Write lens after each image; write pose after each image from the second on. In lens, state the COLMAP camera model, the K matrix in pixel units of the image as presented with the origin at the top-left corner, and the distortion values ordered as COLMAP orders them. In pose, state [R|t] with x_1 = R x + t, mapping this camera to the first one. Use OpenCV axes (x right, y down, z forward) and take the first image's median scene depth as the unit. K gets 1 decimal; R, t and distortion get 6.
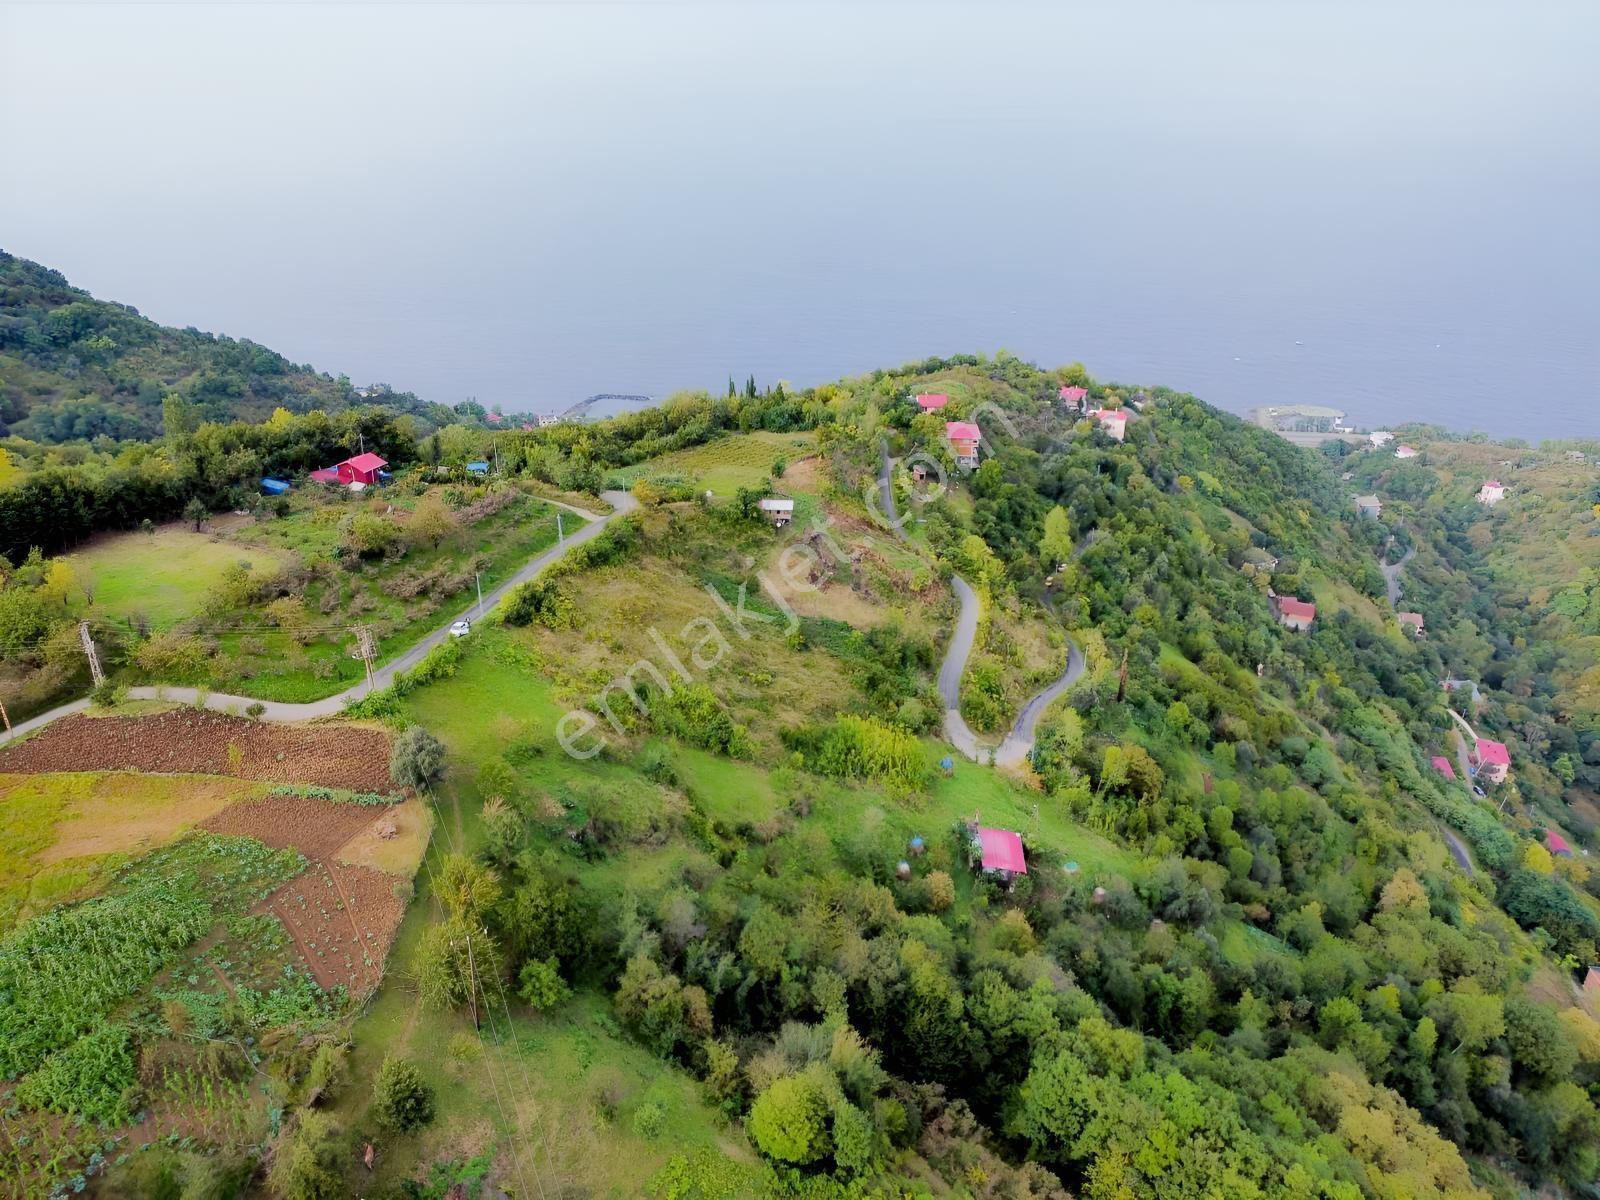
lens RADIAL K [[1154.6, 0, 796.1], [0, 1154.6, 599.1], [0, 0, 1]] dist [-0.034175, -0.000896]
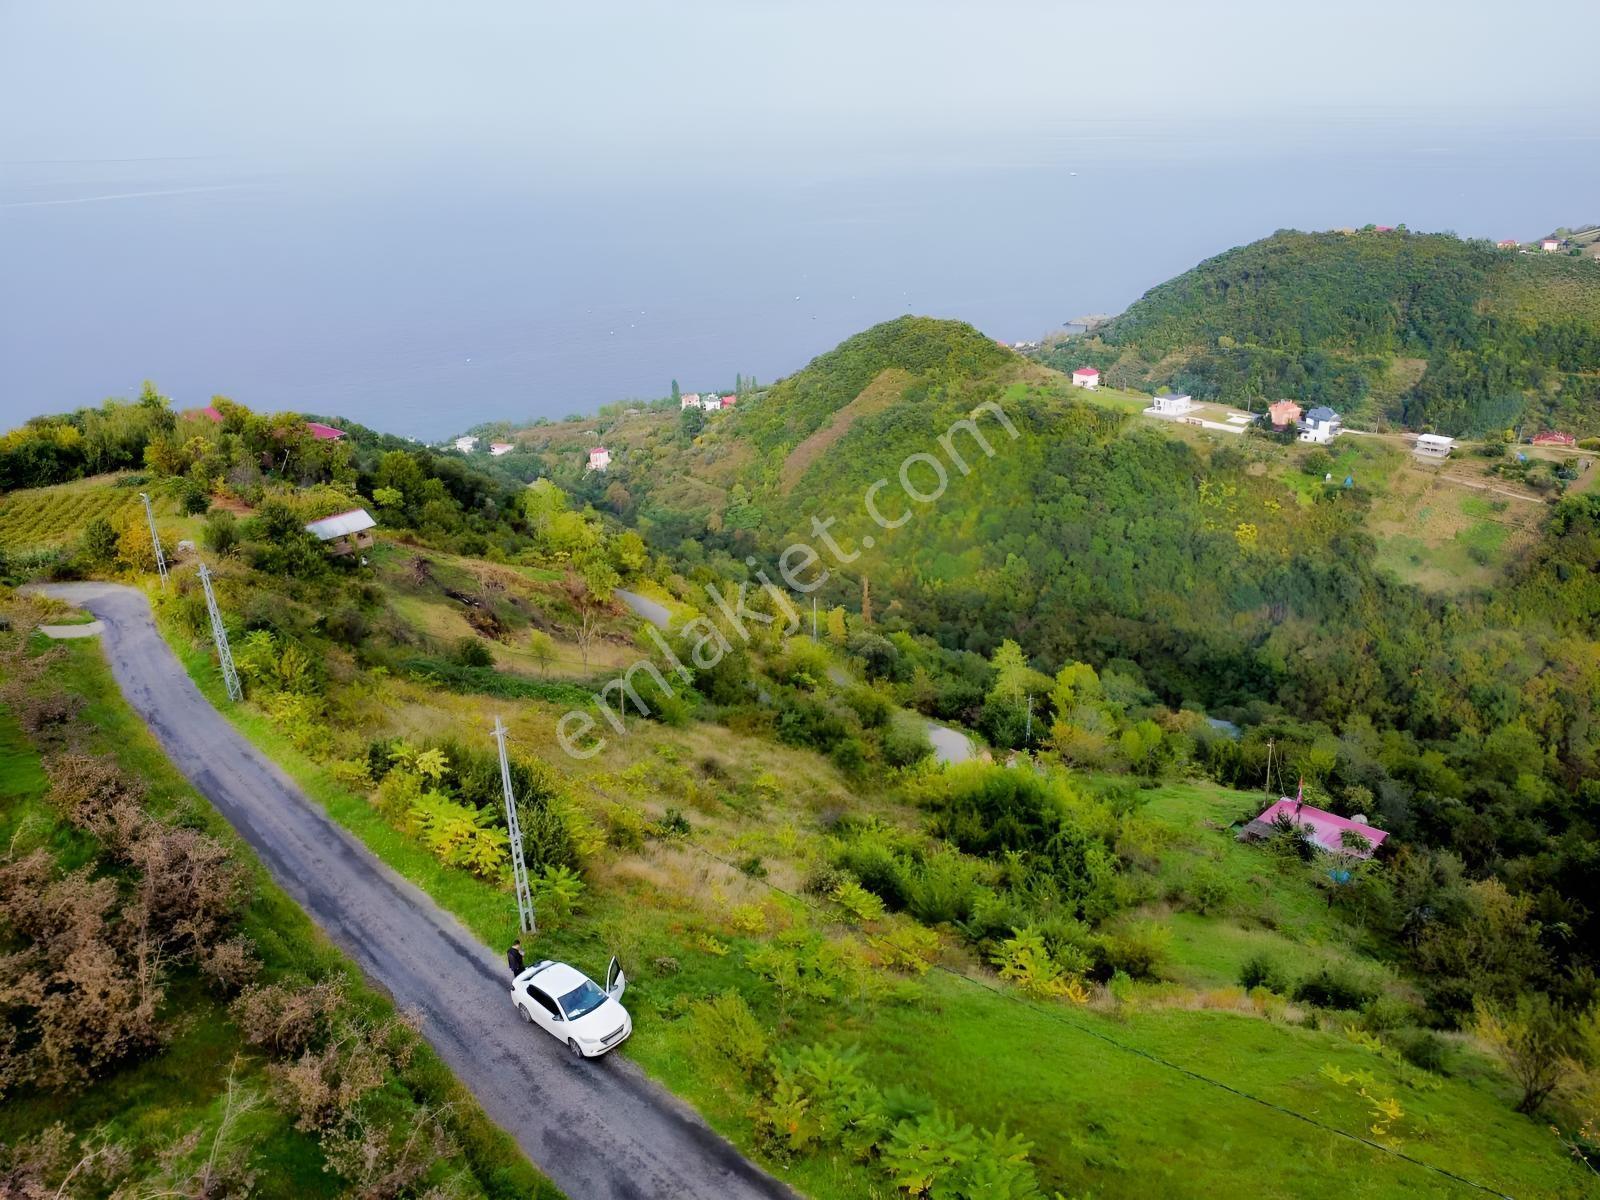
lens RADIAL K [[1167.3, 0, 795.3], [0, 1167.3, 594.2], [0, 0, 1]] dist [-0.024270, -0.019571]
pose [[0.617562, -0.315738, 0.720366, -0.309020], [0.368058, 0.925429, 0.090086, -0.032754], [-0.695091, 0.209503, 0.687719, 0.618034]]
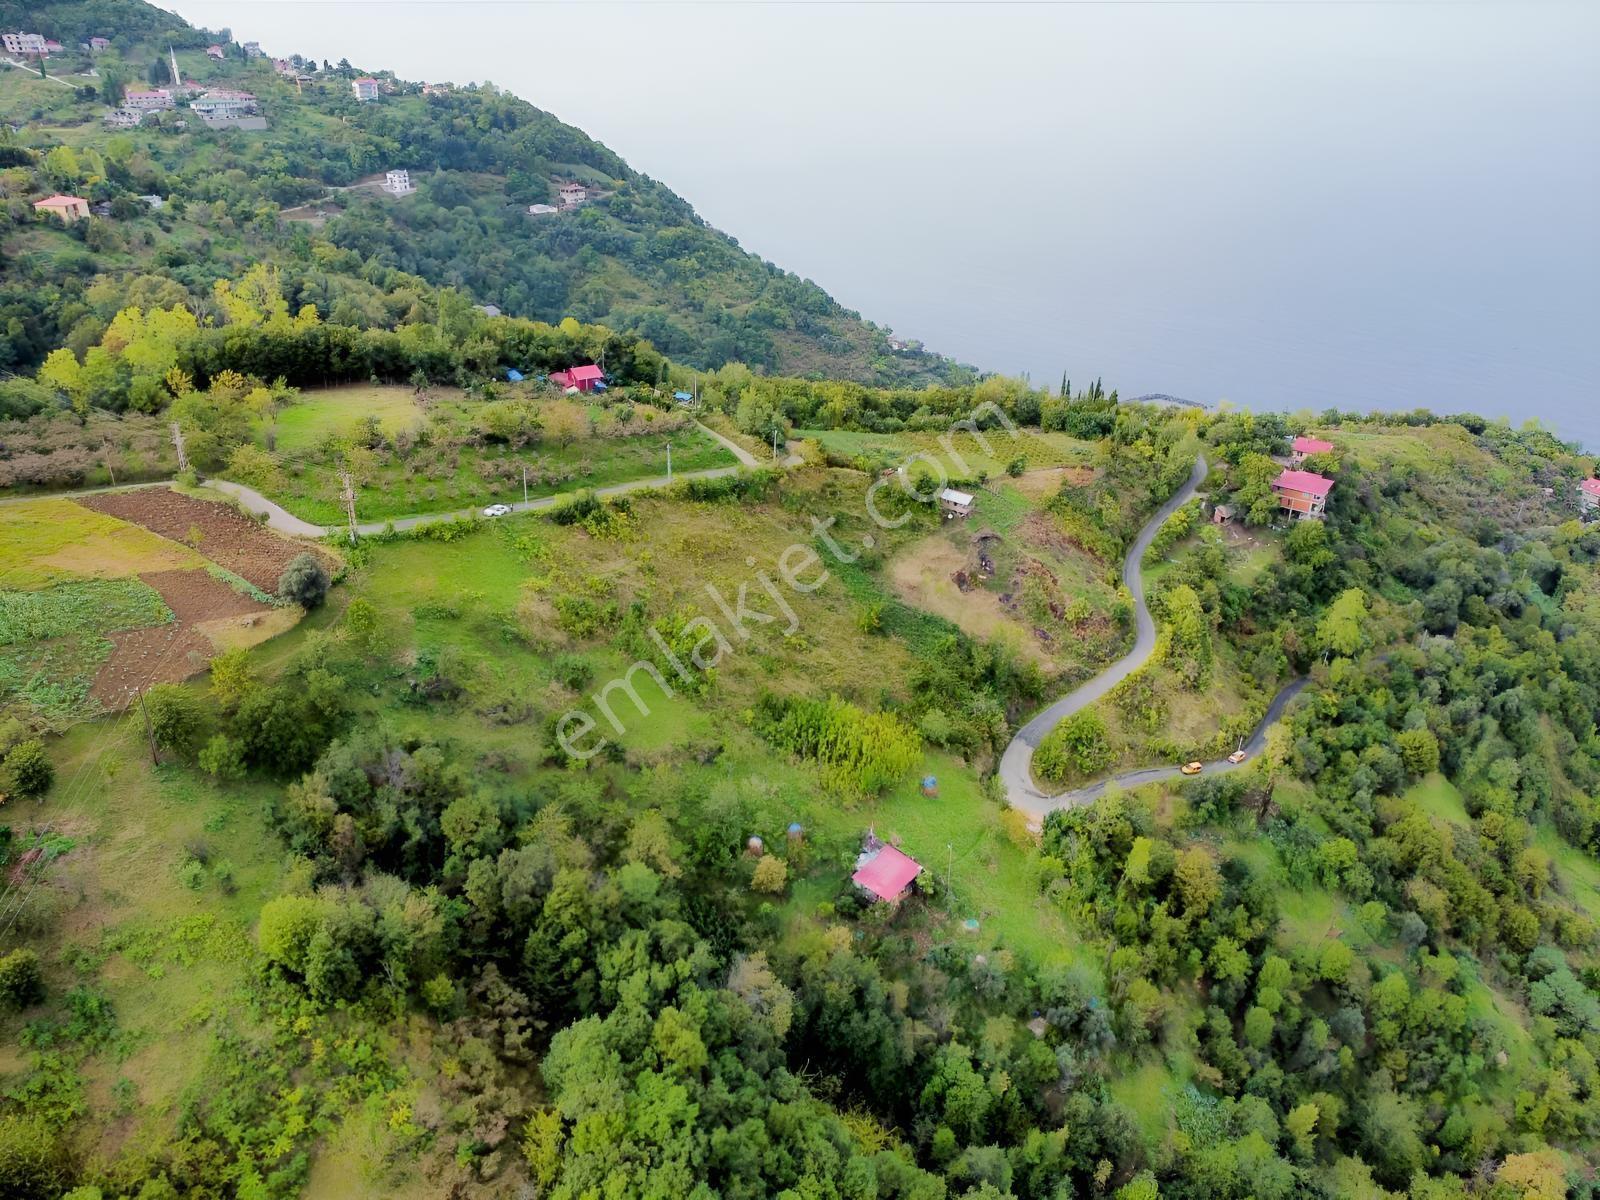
lens RADIAL K [[1154.8, 0, 801.9], [0, 1154.8, 598.7], [0, 0, 1]] dist [-0.028271, -0.008272]
pose [[0.840532, 0.268114, -0.470767, 0.419616], [-0.263190, 0.961606, 0.077746, -0.046590], [0.473537, 0.058553, 0.878825, 0.093441]]
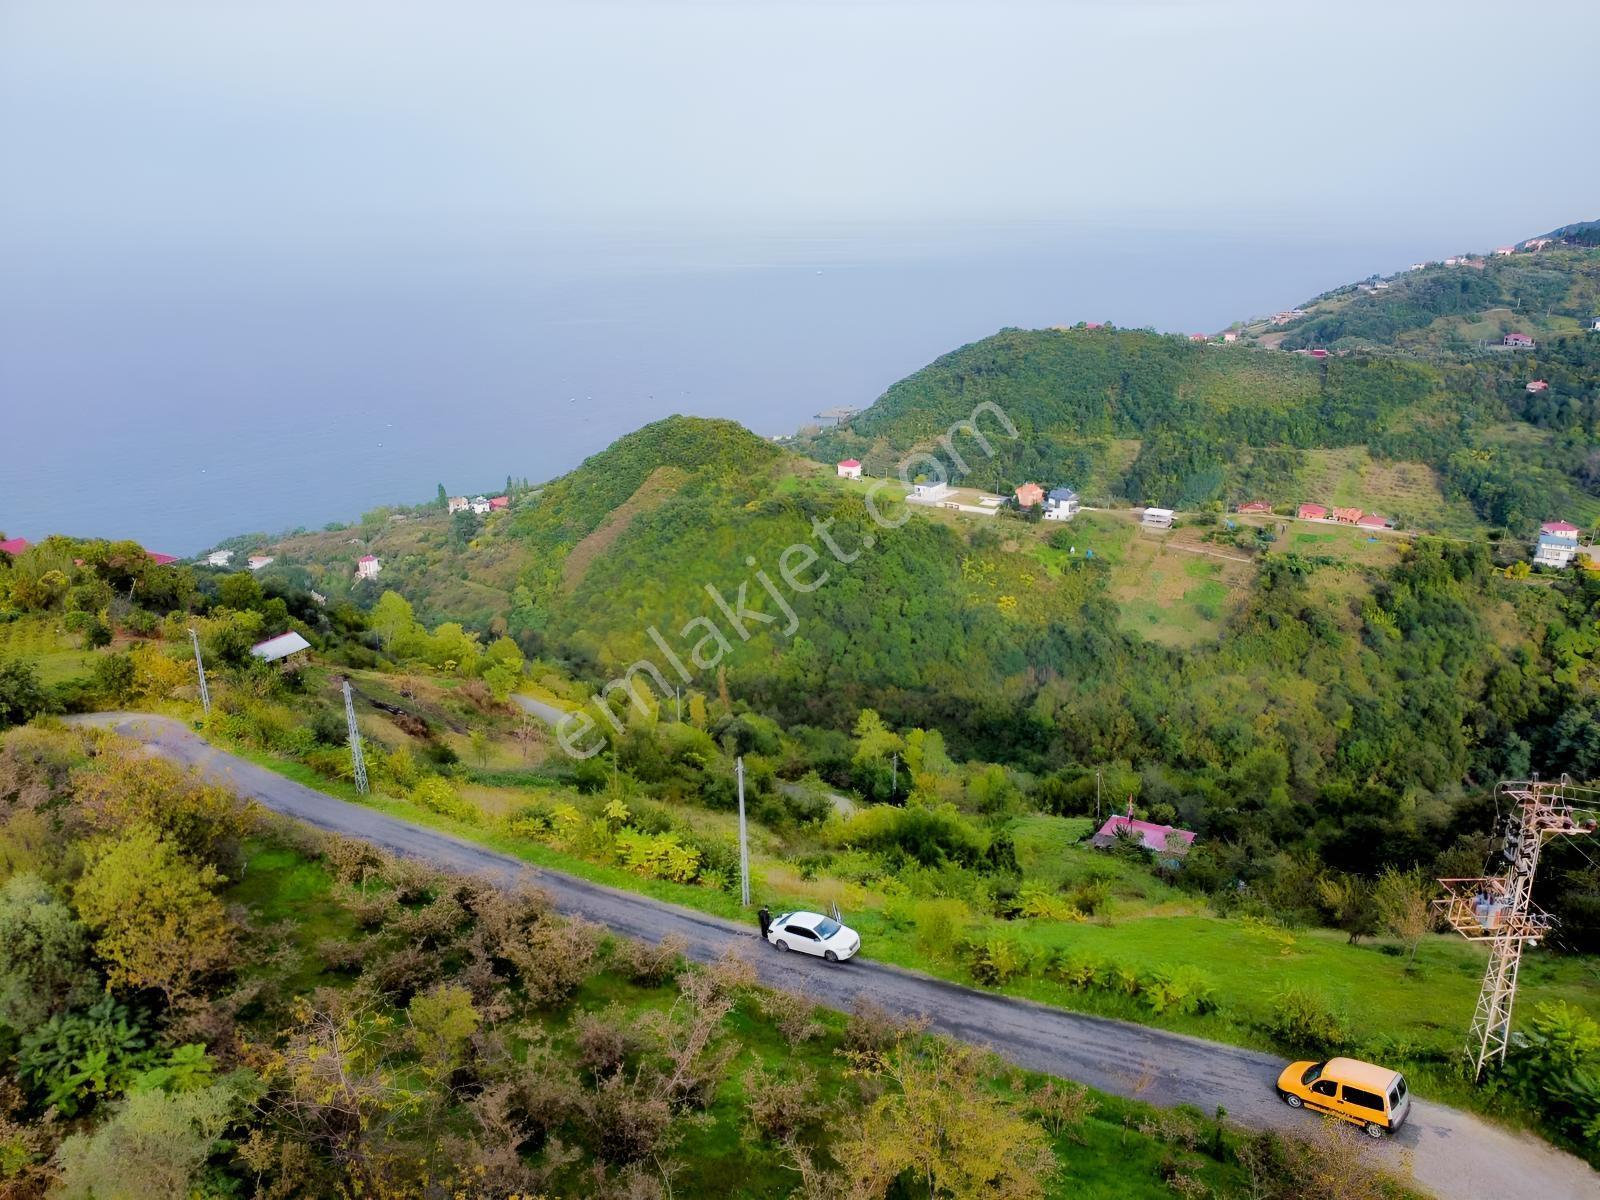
lens RADIAL K [[1166.5, 0, 797.9], [0, 1166.5, 592.2], [0, 0, 1]] dist [-0.019967, -0.023262]
pose [[0.434288, -0.287655, 0.853609, -0.421797], [0.407758, 0.907767, 0.098451, -0.069578], [-0.803198, 0.305310, 0.511526, 0.613321]]
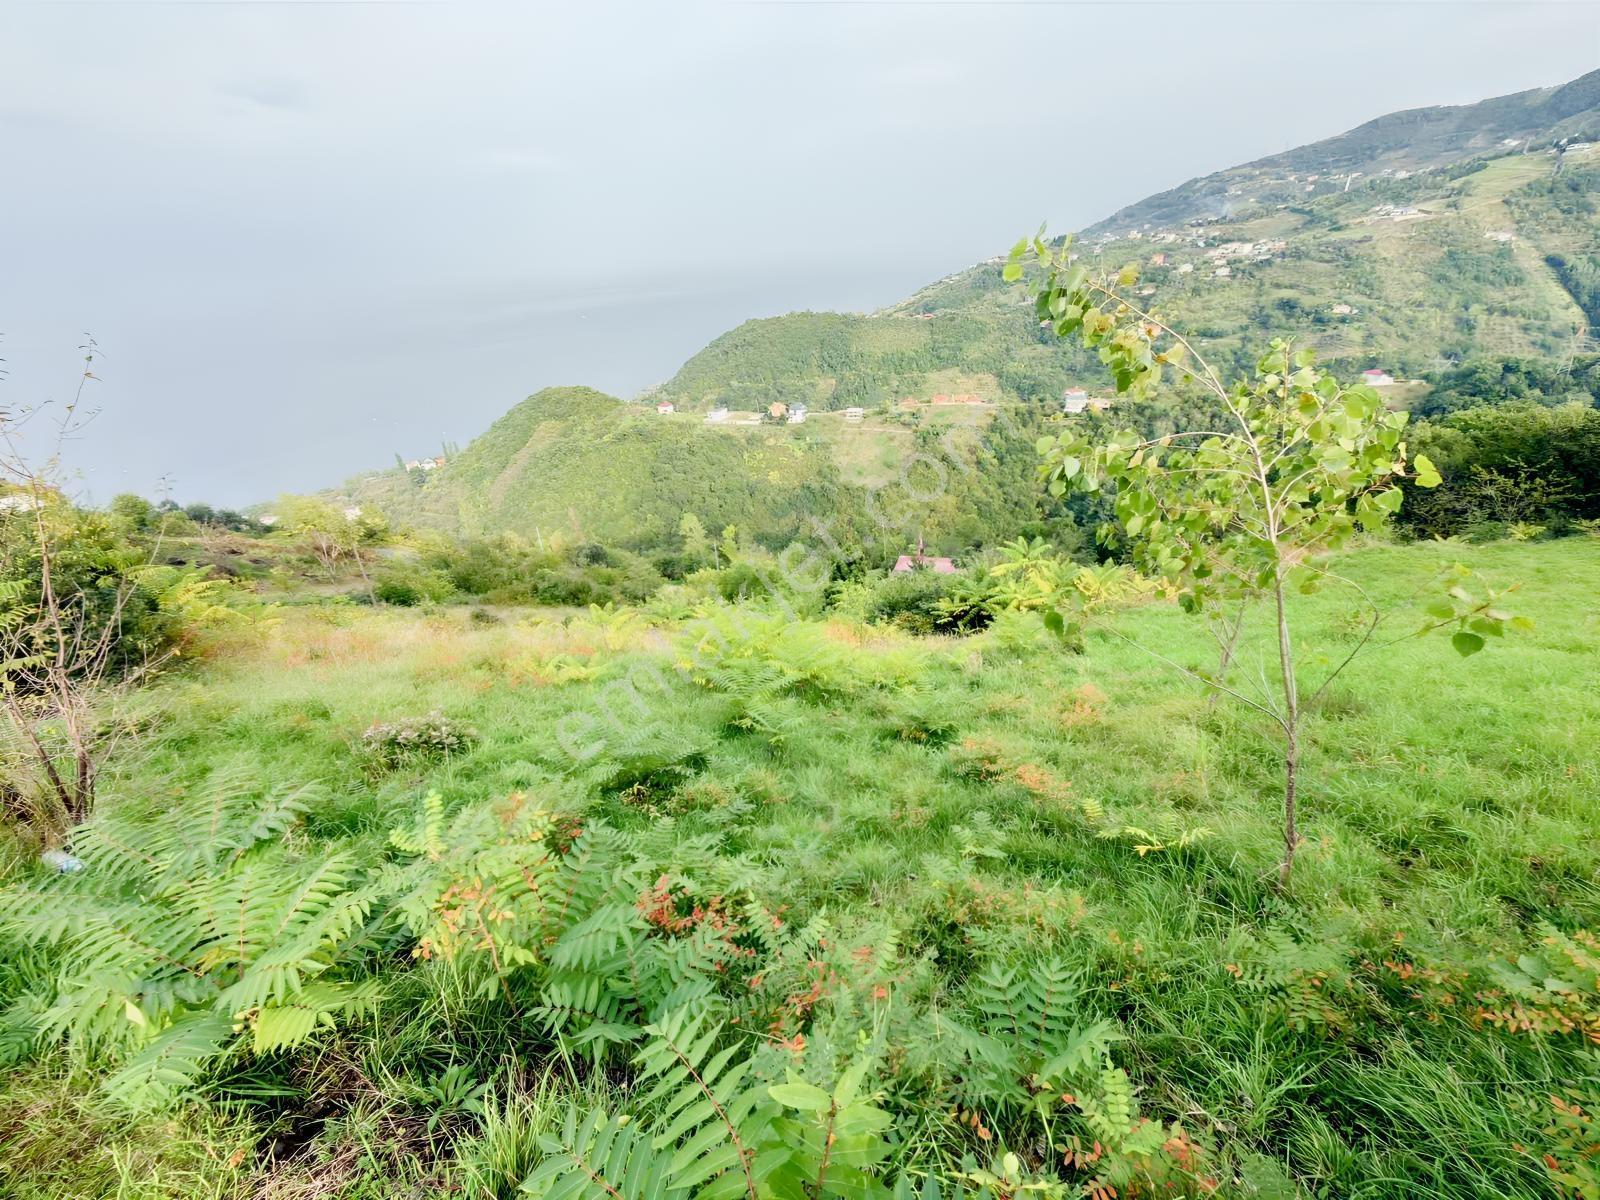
lens RADIAL K [[638.0, 0, 801.1], [0, 638.0, 601.2], [0, 0, 1]] dist [0.001855, 0.000212]
pose [[0.191507, -0.477180, 0.857685, -0.228181], [0.489843, 0.803716, 0.337780, 0.022857], [-0.850517, 0.355444, 0.387660, 0.739752]]
